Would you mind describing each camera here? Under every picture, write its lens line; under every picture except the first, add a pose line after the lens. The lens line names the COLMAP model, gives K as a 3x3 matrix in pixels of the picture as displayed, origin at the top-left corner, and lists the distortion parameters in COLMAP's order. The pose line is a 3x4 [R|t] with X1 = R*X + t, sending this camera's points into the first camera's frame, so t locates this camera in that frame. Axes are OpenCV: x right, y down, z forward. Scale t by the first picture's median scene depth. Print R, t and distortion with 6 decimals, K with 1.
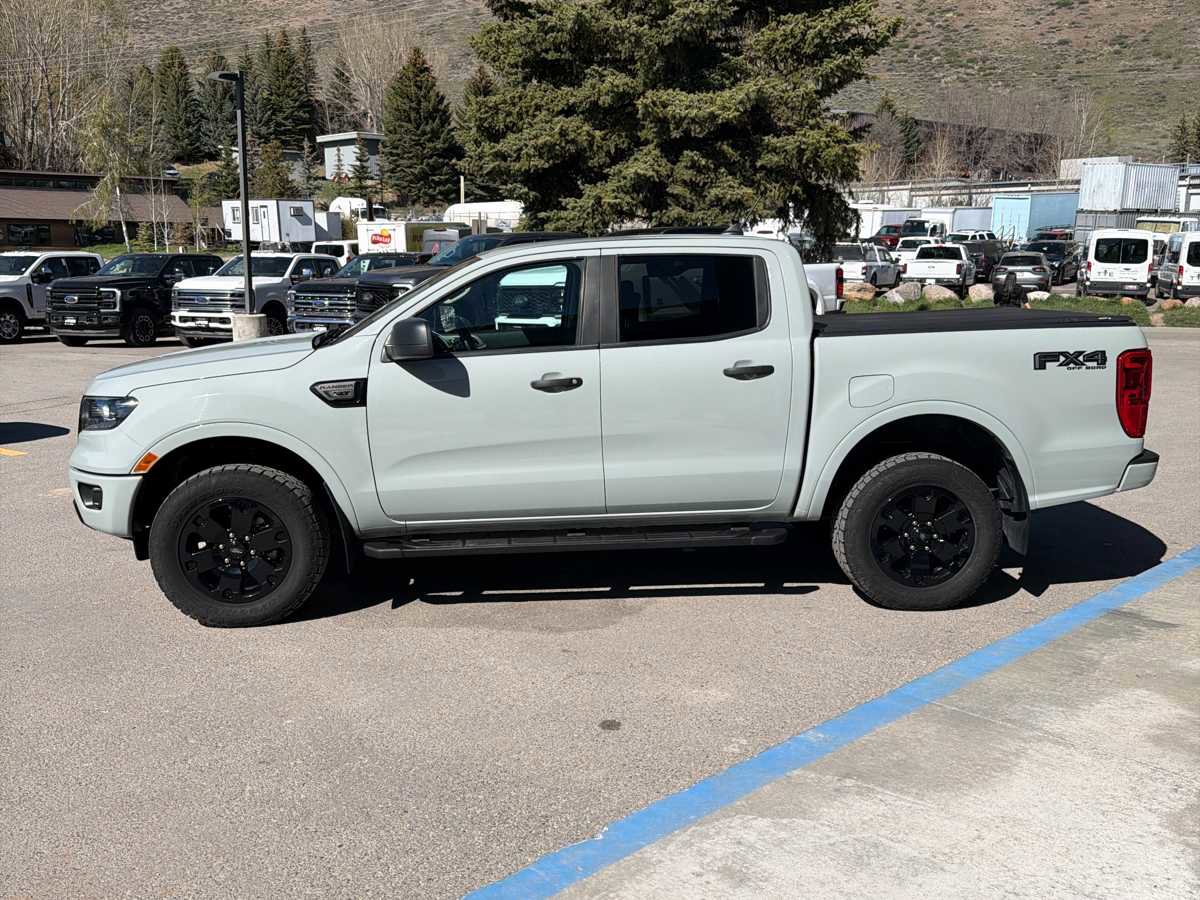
lens RADIAL K [[1112.8, 0, 591.1], [0, 1112.8, 456.3], [0, 0, 1]] dist [0.155351, -0.280465]
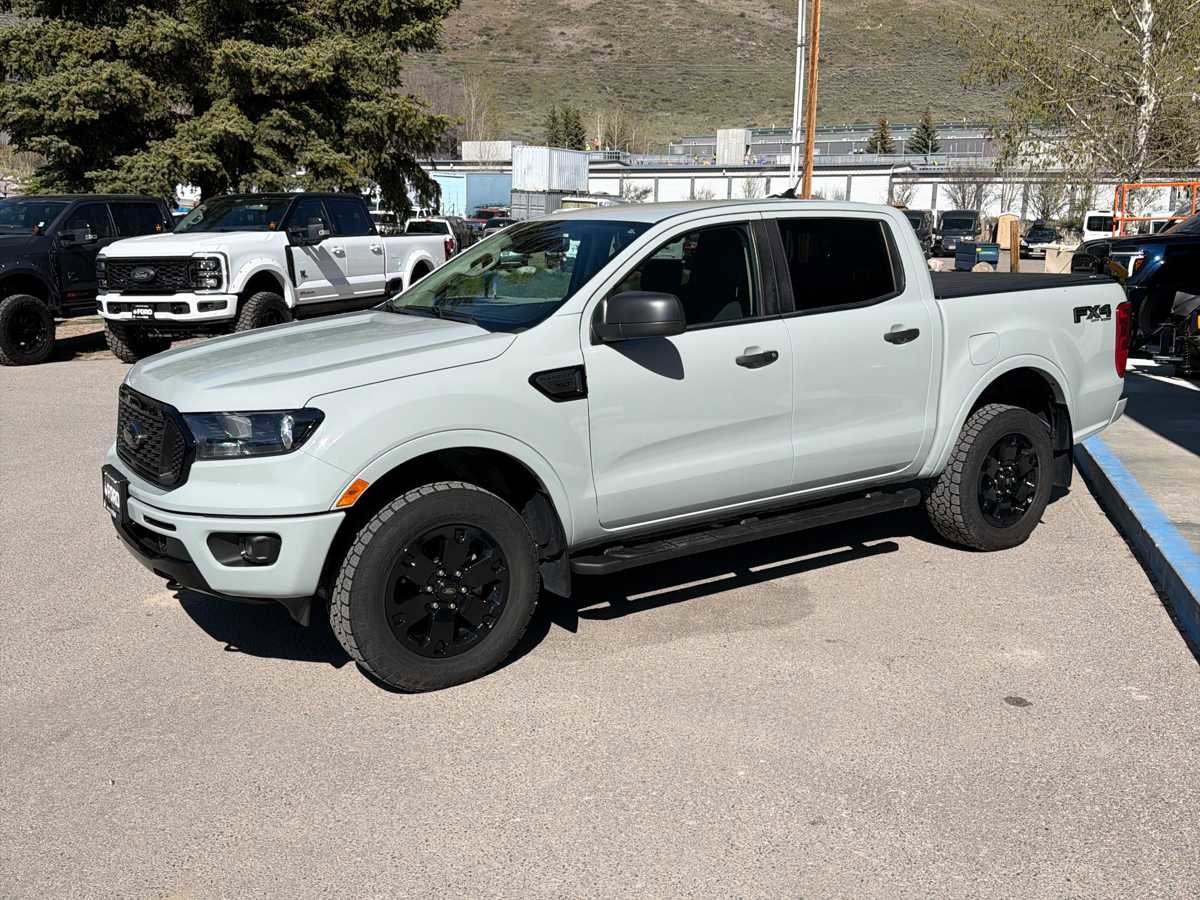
lens RADIAL K [[1109.2, 0, 608.4], [0, 1109.2, 448.3], [0, 0, 1]] dist [0.190048, -0.397450]
pose [[0.861418, -0.094885, 0.498955, -0.159372], [0.086877, 0.995443, 0.039313, -0.009996], [-0.500412, 0.009482, 0.865736, 0.069106]]
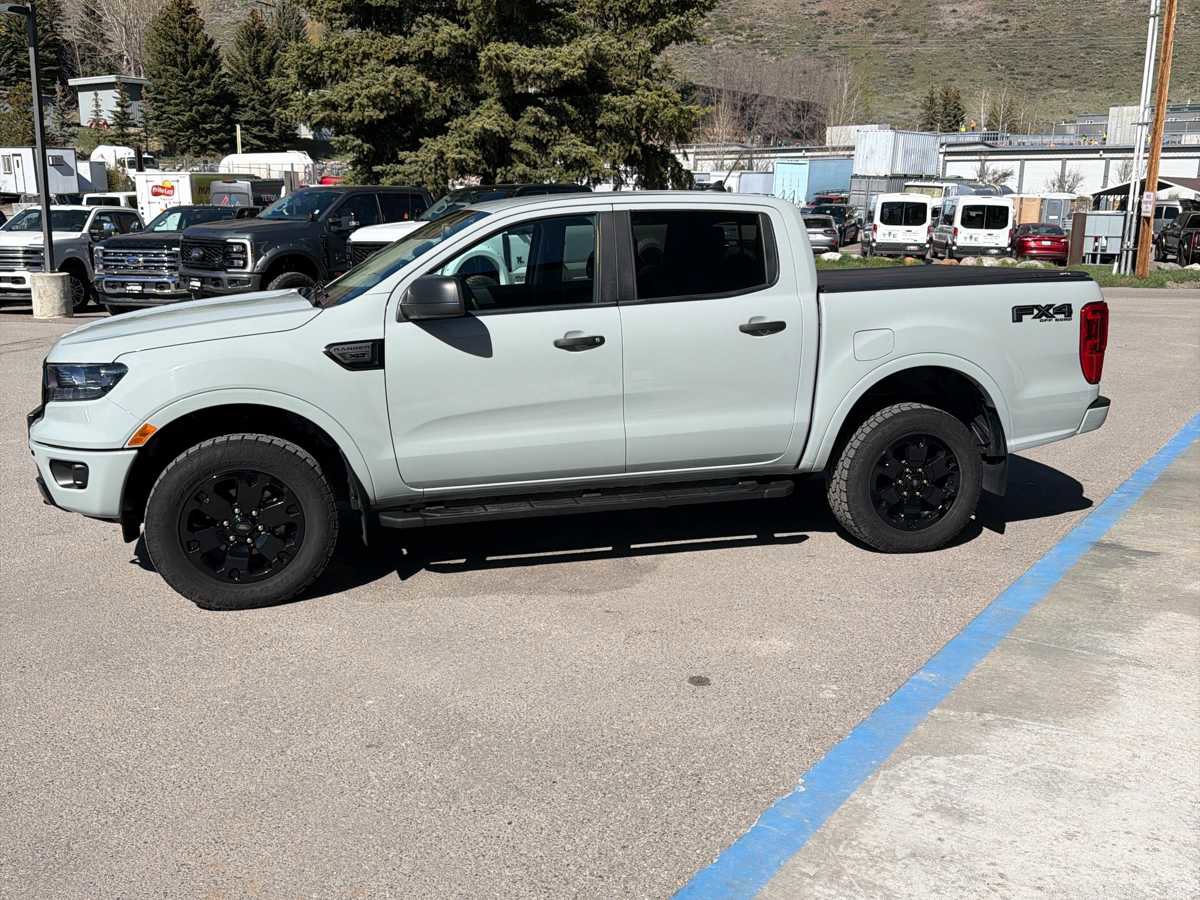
lens RADIAL K [[1109.2, 0, 608.4], [0, 1109.2, 448.3], [0, 0, 1]] dist [0.190048, -0.397450]
pose [[0.978953, -0.033650, 0.201291, -0.054350], [0.027852, 0.999113, 0.031570, -0.000540], [-0.202175, -0.025299, 0.979023, 0.008520]]
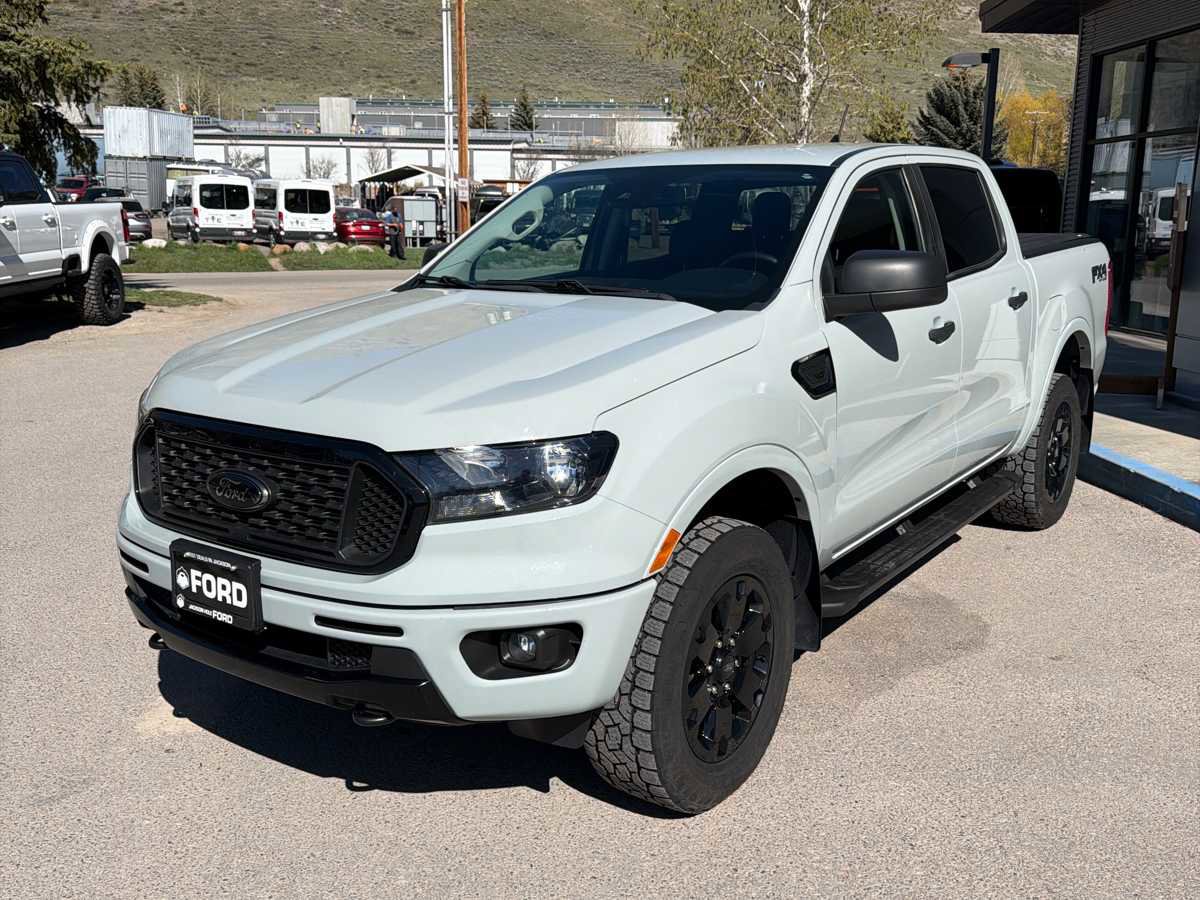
lens RADIAL K [[1113.4, 0, 605.0], [0, 1113.4, 450.2], [0, 0, 1]] dist [0.168522, -0.339515]
pose [[0.638143, -0.163534, 0.752350, -0.204167], [0.135488, 0.985785, 0.099353, -0.024471], [-0.757903, 0.038533, 0.651228, 0.177241]]
